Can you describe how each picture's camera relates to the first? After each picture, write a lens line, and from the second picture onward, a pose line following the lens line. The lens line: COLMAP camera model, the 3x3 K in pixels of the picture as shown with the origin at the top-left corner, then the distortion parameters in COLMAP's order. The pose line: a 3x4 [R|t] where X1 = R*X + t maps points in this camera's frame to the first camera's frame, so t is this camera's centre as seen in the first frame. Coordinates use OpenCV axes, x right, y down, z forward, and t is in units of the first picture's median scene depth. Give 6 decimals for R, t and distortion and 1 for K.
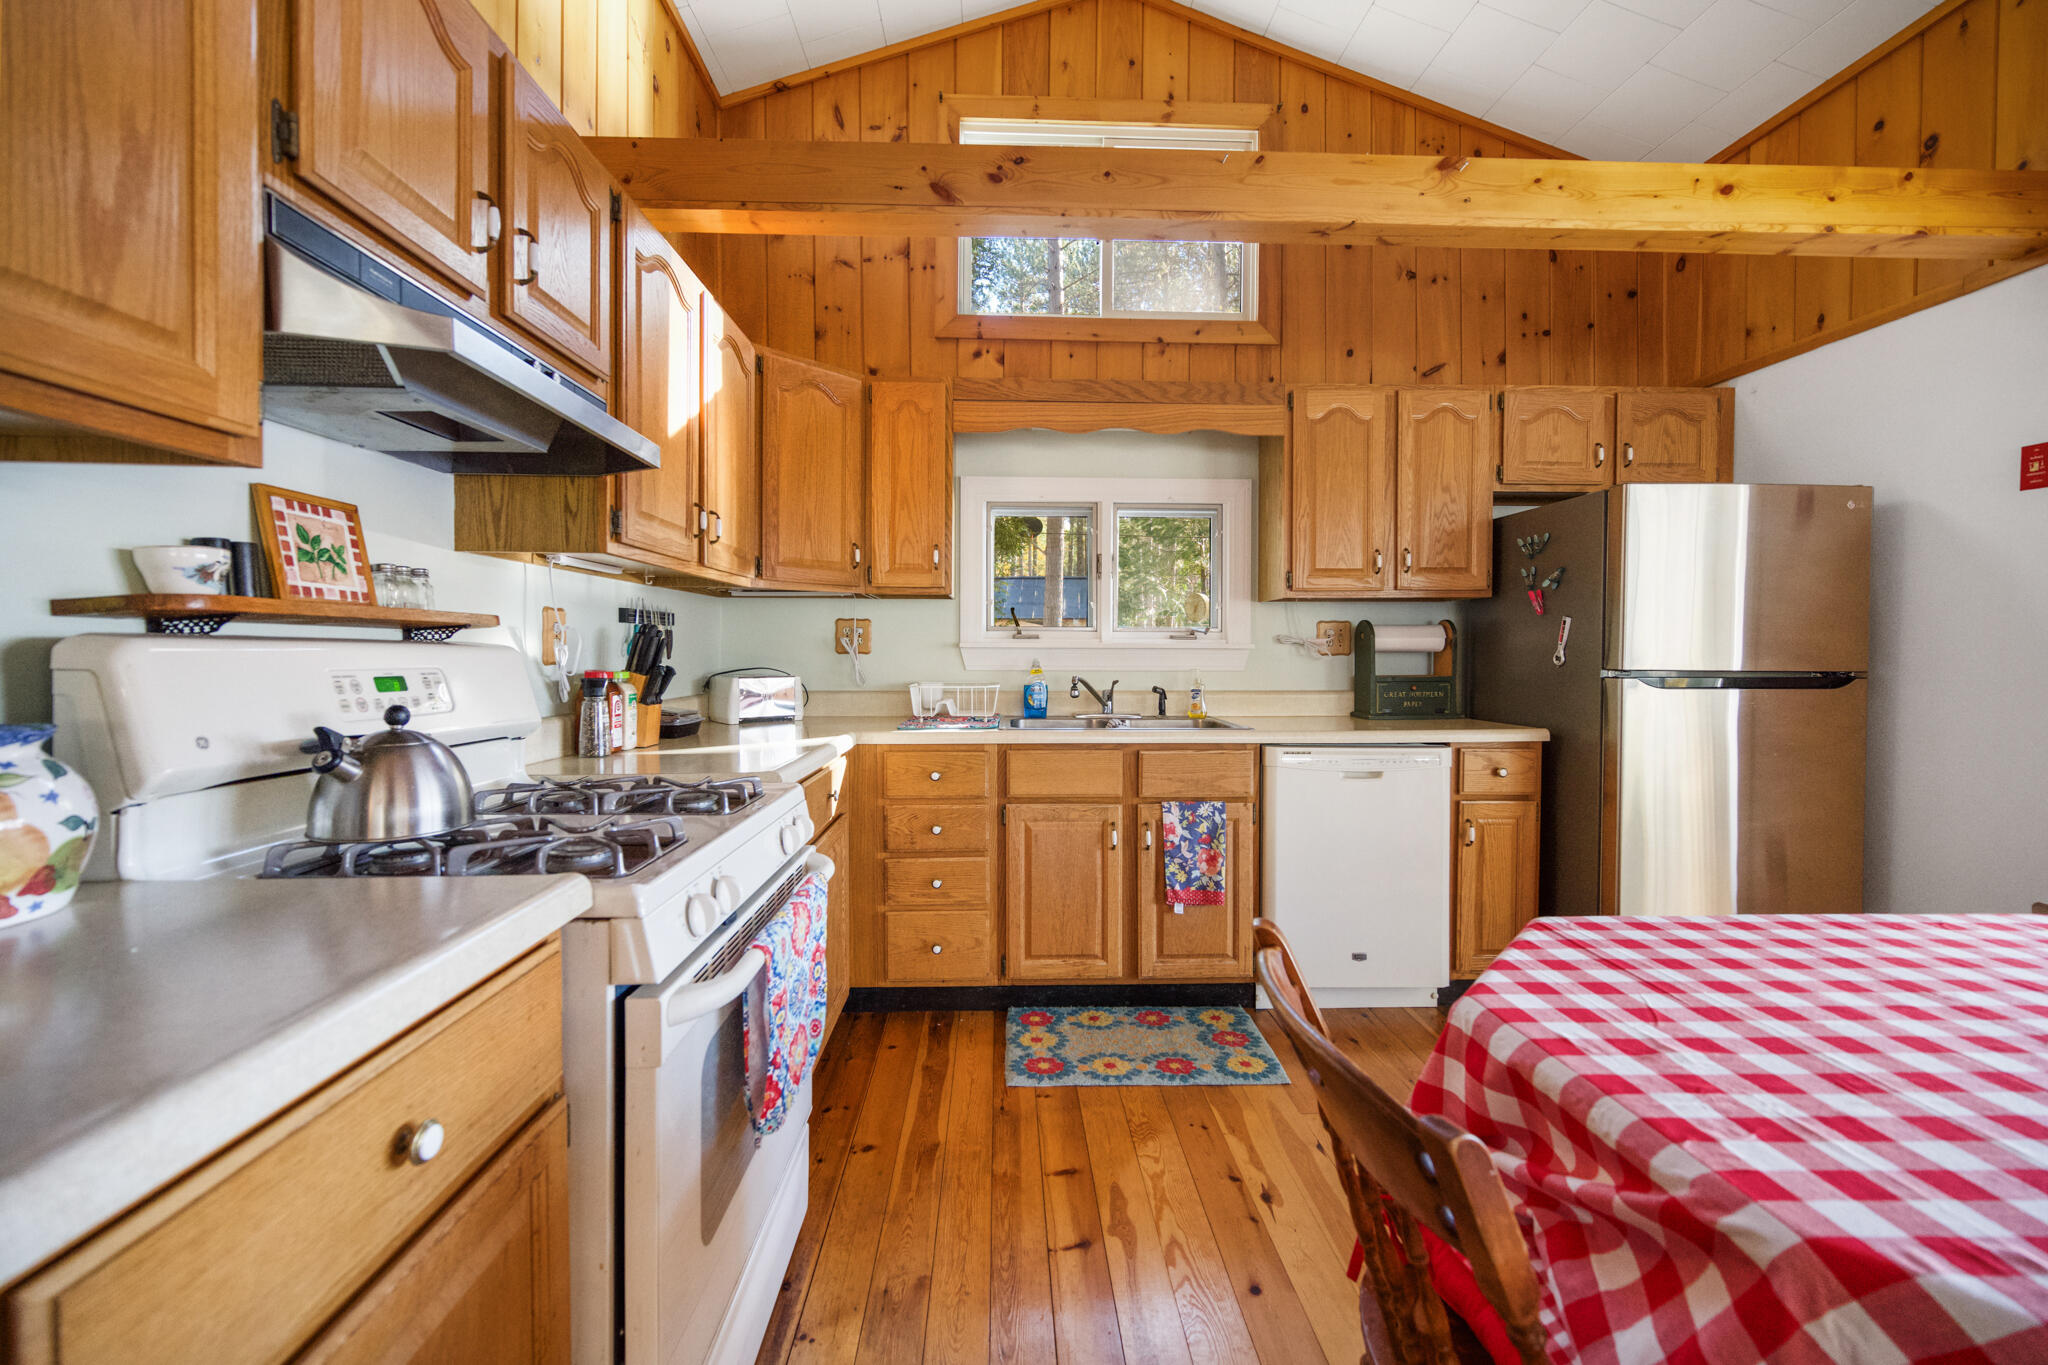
lens RADIAL K [[814.9, 0, 1026.9], [0, 814.9, 660.2], [0, 0, 1]] dist [-0.001004, -0.000175]
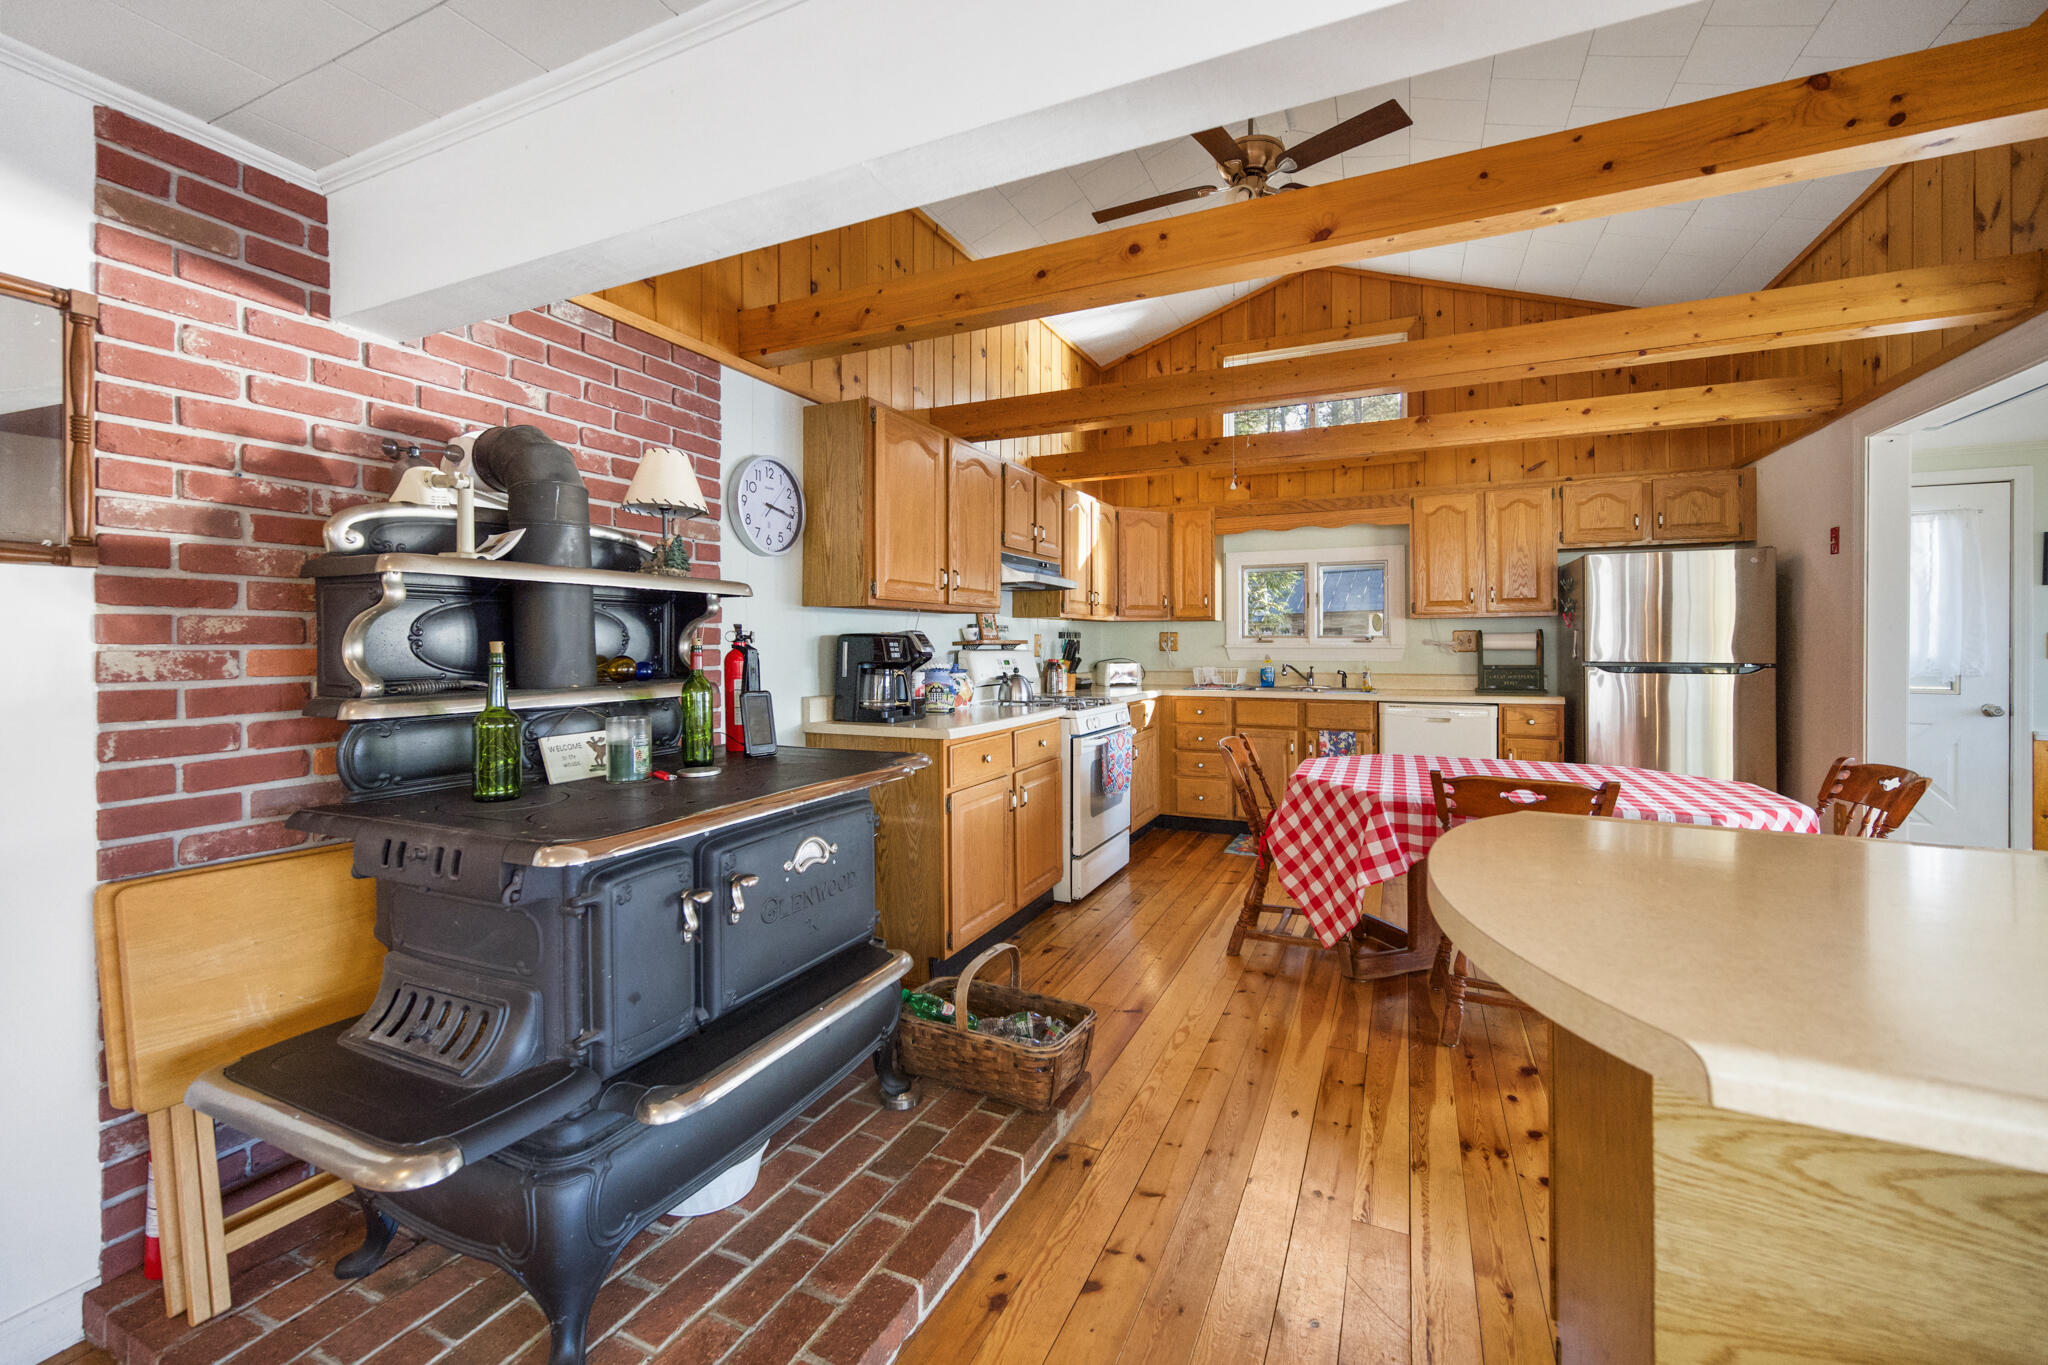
lens RADIAL K [[825.2, 0, 1024.3], [0, 825.2, 636.5], [0, 0, 1]] dist [-0.001105, 0.000635]
pose [[0.893144, -0.008539, -0.449689, 0.384565], [0.000105, 0.999824, -0.018777, -0.007117], [0.449770, 0.016723, 0.892988, -0.939556]]
